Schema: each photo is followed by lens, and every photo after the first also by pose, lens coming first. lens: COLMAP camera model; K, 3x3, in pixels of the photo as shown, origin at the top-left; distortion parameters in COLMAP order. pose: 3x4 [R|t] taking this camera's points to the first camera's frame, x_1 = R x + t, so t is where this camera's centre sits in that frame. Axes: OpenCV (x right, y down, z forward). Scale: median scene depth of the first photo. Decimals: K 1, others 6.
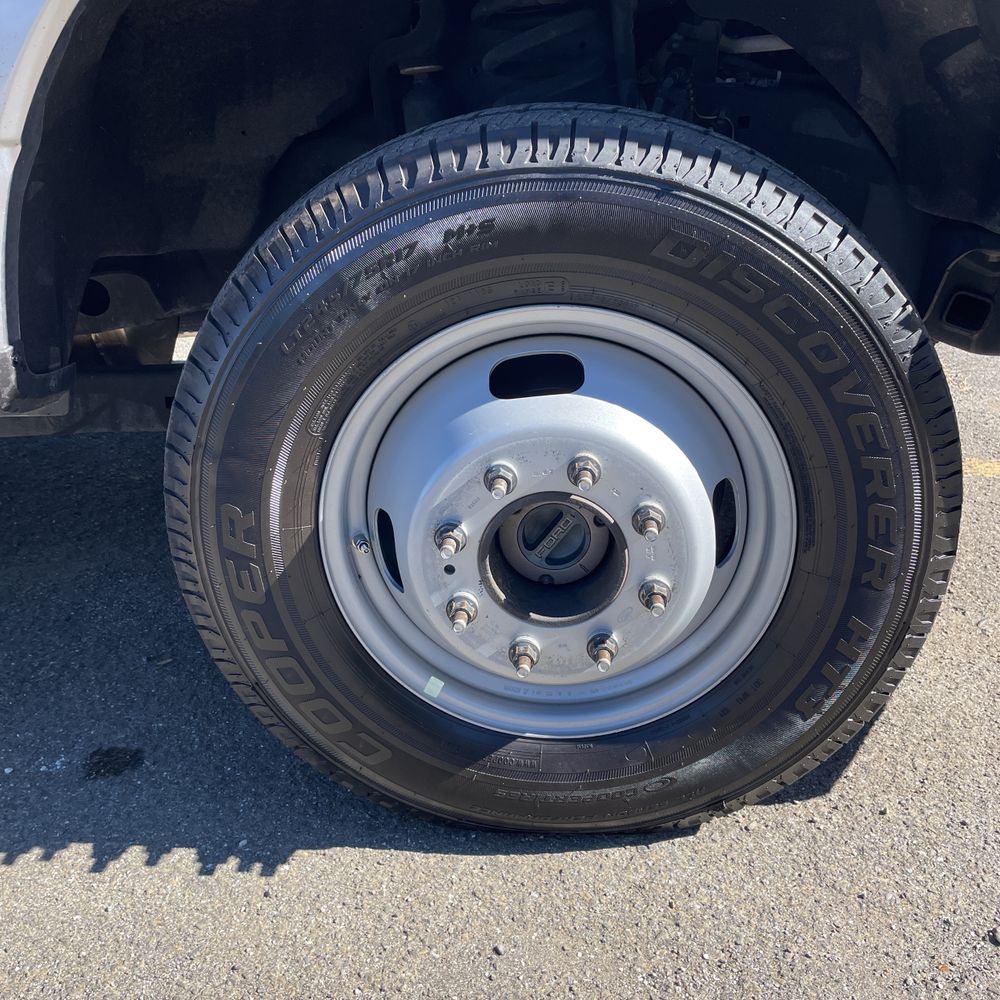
lens RADIAL K [[1039.3, 0, 521.5], [0, 1039.3, 509.7], [0, 0, 1]] dist [0.044001, 0.000000]
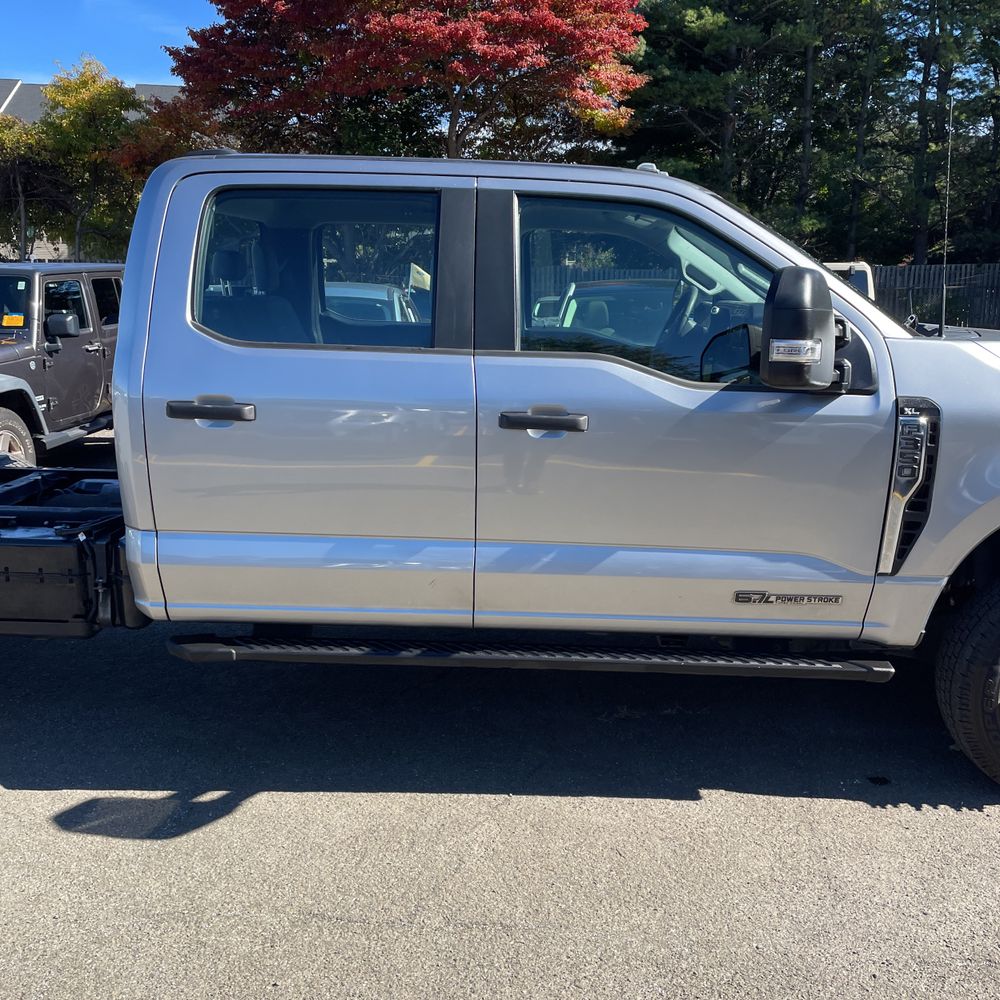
lens RADIAL K [[1039.3, 0, 527.3], [0, 1039.3, 504.1], [0, 0, 1]] dist [0.044001, 0.000000]
pose [[0.998822, 0.017439, 0.045290, -1.919622], [-0.008664, 0.982288, -0.187177, 0.081265], [-0.047752, 0.186564, 0.981282, -2.256178]]
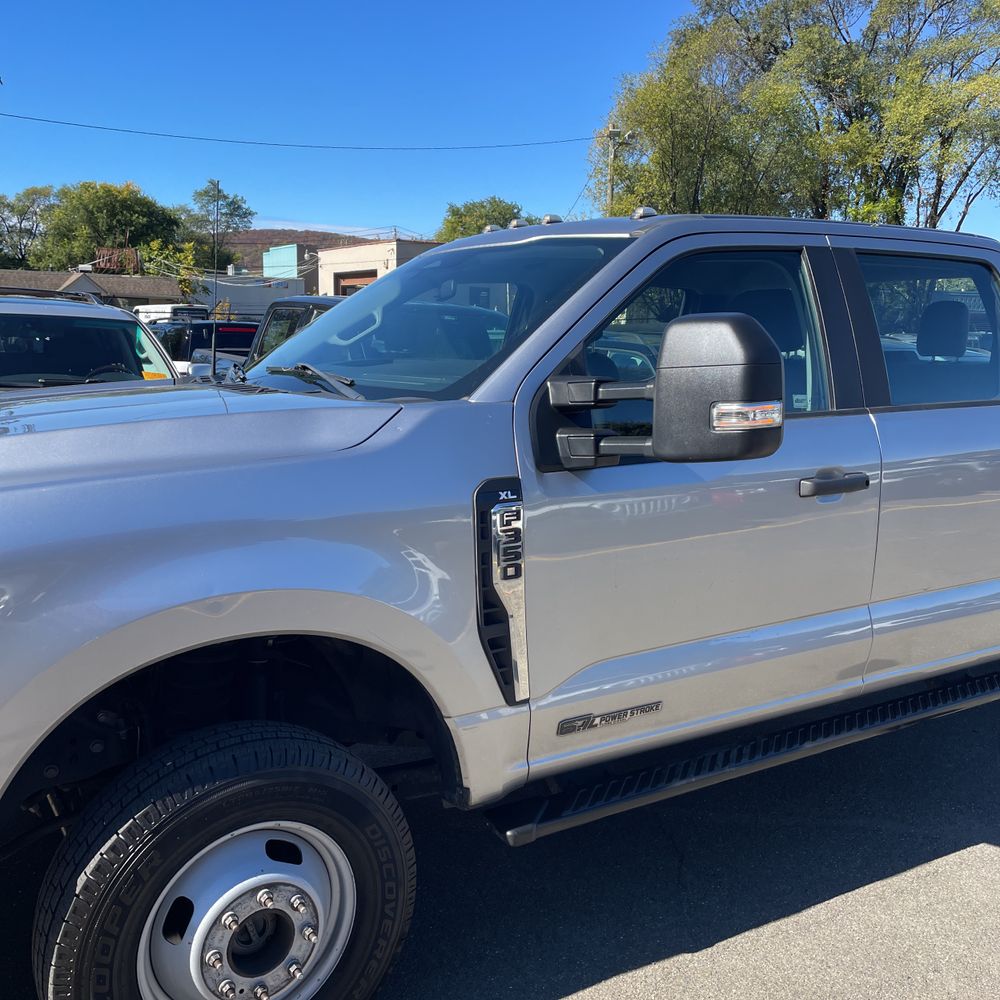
lens RADIAL K [[1039.3, 0, 500.0], [0, 1039.3, 499.1], [0, 0, 1]] dist [0.044001, 0.000000]
pose [[0.807241, -0.072042, 0.585809, -2.692241], [0.183778, 0.973863, -0.133480, -0.489703], [-0.560881, 0.215409, 0.799382, -1.087811]]
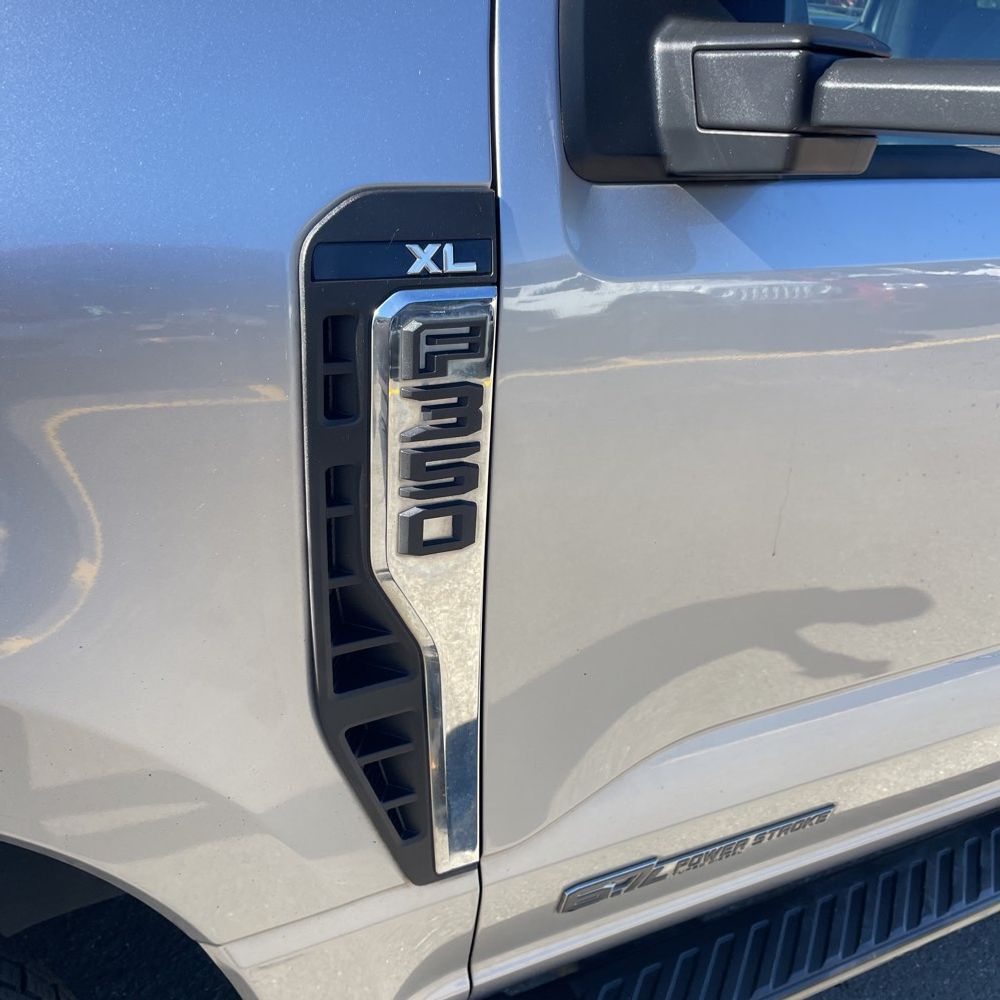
lens RADIAL K [[1039.3, 0, 504.8], [0, 1039.3, 500.7], [0, 0, 1]] dist [0.044001, 0.000000]
pose [[0.854937, -0.146345, 0.497660, -1.280989], [0.089458, 0.986600, 0.136445, -0.823355], [-0.510960, -0.072132, 0.856573, 0.592813]]
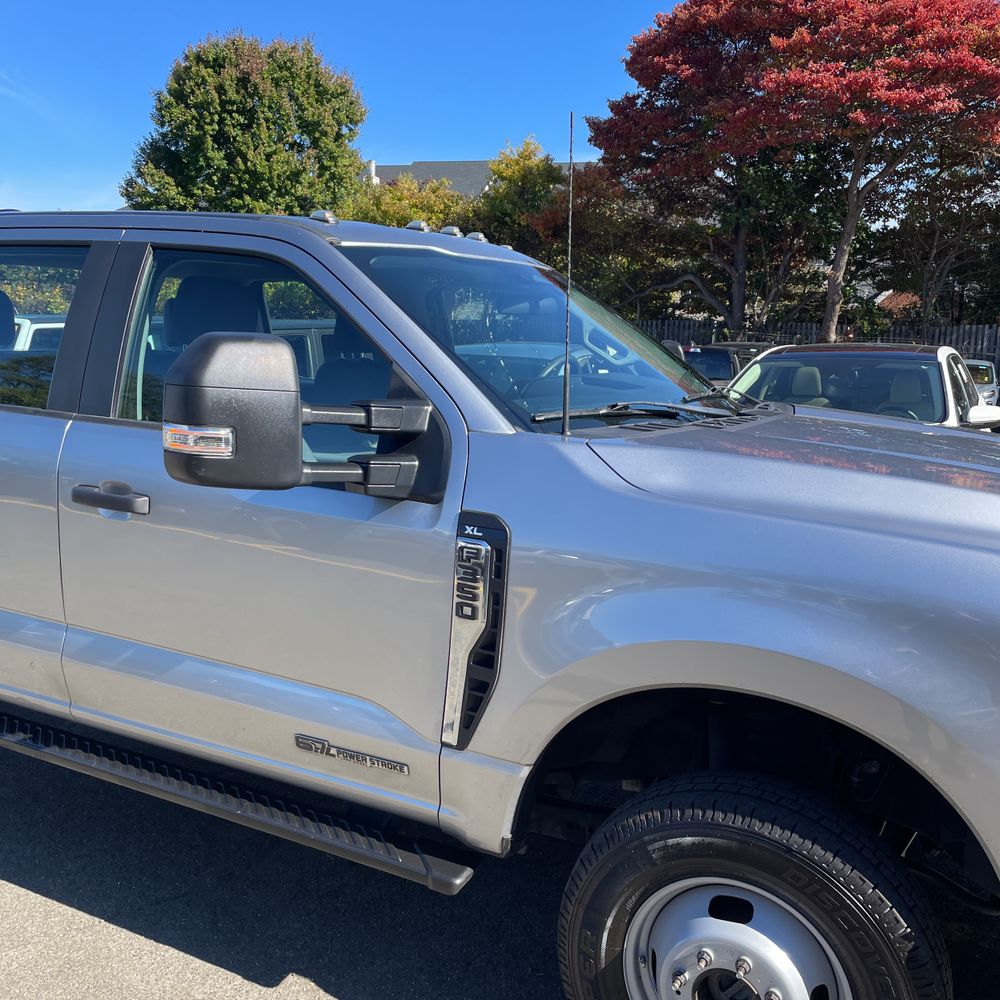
lens RADIAL K [[1039.3, 0, 504.9], [0, 1039.3, 491.2], [0, 0, 1]] dist [0.044001, 0.000000]
pose [[0.915665, 0.103111, -0.388491, 0.338994], [-0.194836, 0.959254, -0.204624, -0.421420], [0.351562, 0.263059, 0.898445, -1.337205]]
